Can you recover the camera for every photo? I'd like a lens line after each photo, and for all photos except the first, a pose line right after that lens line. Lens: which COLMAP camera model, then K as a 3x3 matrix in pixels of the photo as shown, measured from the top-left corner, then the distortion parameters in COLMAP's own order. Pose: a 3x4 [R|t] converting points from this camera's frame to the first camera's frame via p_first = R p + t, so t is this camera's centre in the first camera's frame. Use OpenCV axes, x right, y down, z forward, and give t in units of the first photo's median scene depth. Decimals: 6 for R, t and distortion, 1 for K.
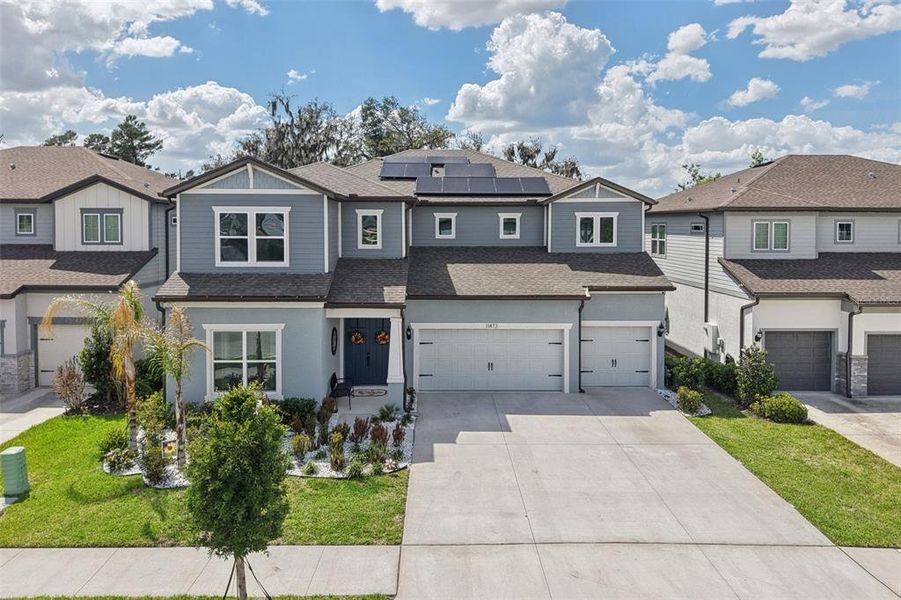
lens RADIAL K [[473.3, 0, 450.5], [0, 473.3, 300.0], [0, 0, 1]] dist [0.000501, -0.000382]
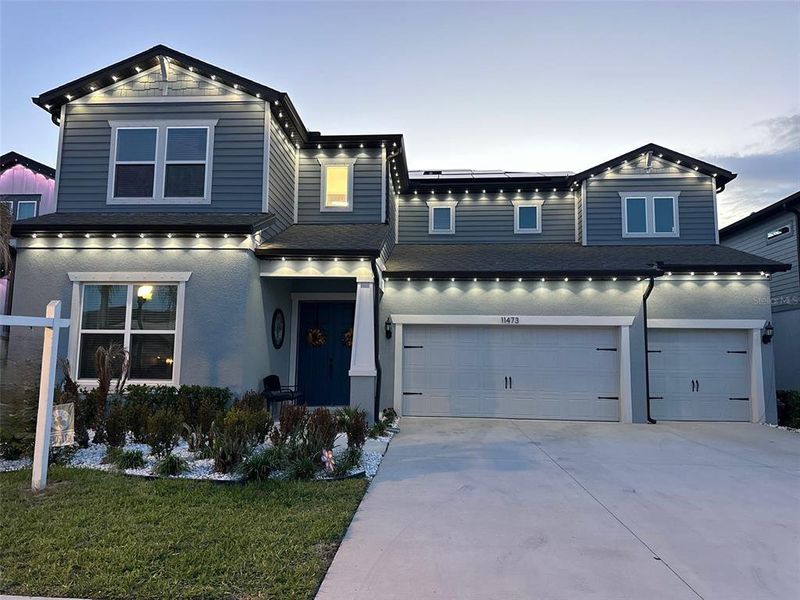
lens RADIAL K [[549.2, 0, 400.0], [0, 549.2, 300.0], [0, 0, 1]] dist [-0.007538, -0.003744]
pose [[0.996164, 0.000716, -0.087507, -0.002908], [-0.010836, 0.993280, -0.115227, 0.152401], [0.086836, 0.115734, 0.989477, 0.263280]]
